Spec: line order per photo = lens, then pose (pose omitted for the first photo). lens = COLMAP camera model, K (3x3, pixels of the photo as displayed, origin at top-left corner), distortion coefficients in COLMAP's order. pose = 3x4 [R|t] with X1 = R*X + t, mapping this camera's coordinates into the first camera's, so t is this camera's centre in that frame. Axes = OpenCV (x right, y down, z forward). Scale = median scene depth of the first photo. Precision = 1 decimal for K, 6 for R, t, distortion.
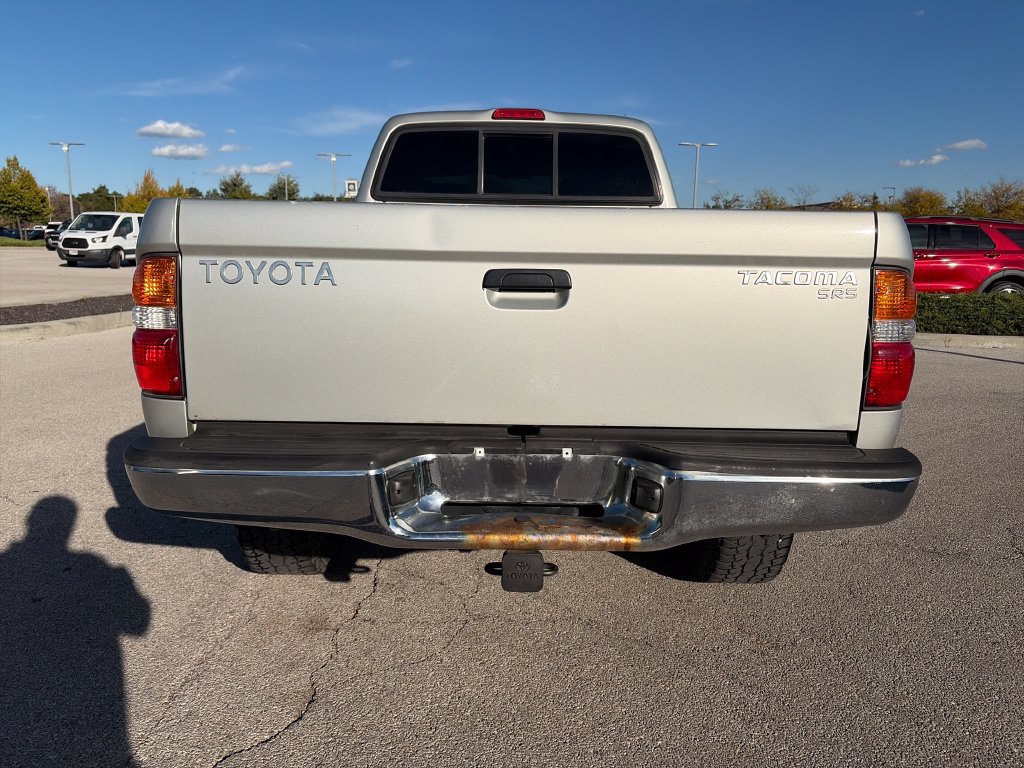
lens RADIAL K [[774.5, 0, 502.1], [0, 774.5, 379.6], [0, 0, 1]] dist [0.043461, -0.060755]
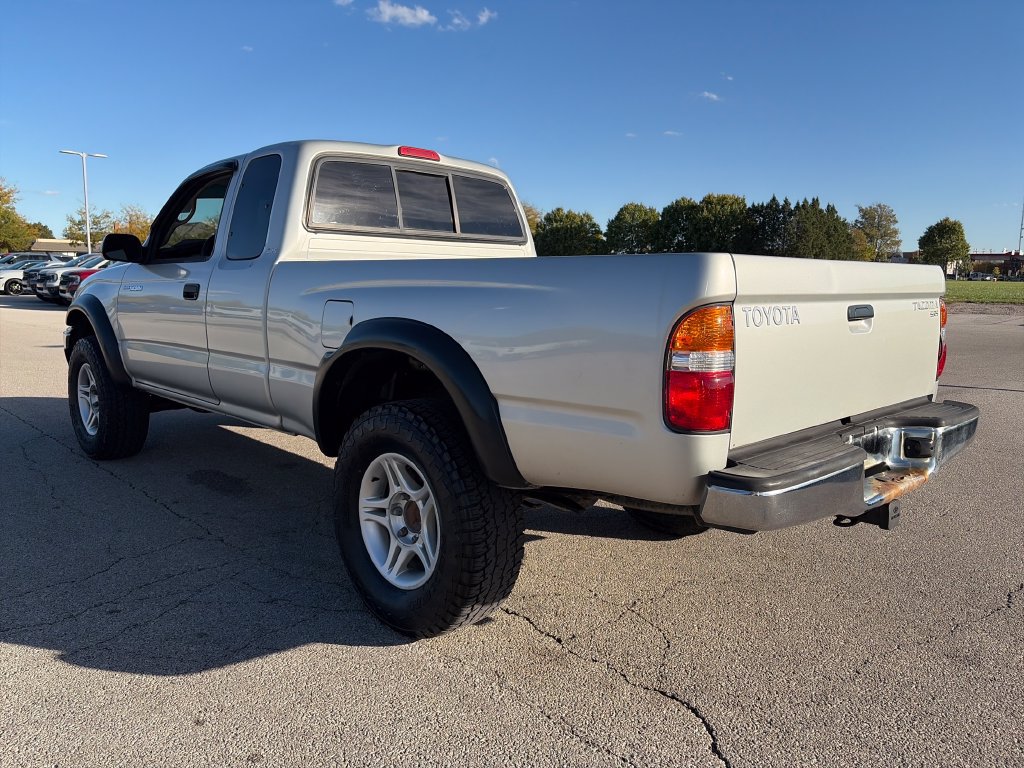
lens RADIAL K [[774.5, 0, 502.1], [0, 774.5, 379.6], [0, 0, 1]] dist [0.043461, -0.060755]
pose [[0.722457, -0.101481, 0.683928, -1.392184], [0.116990, 0.992849, 0.023738, -0.113651], [-0.681446, 0.062864, 0.729164, 0.402127]]
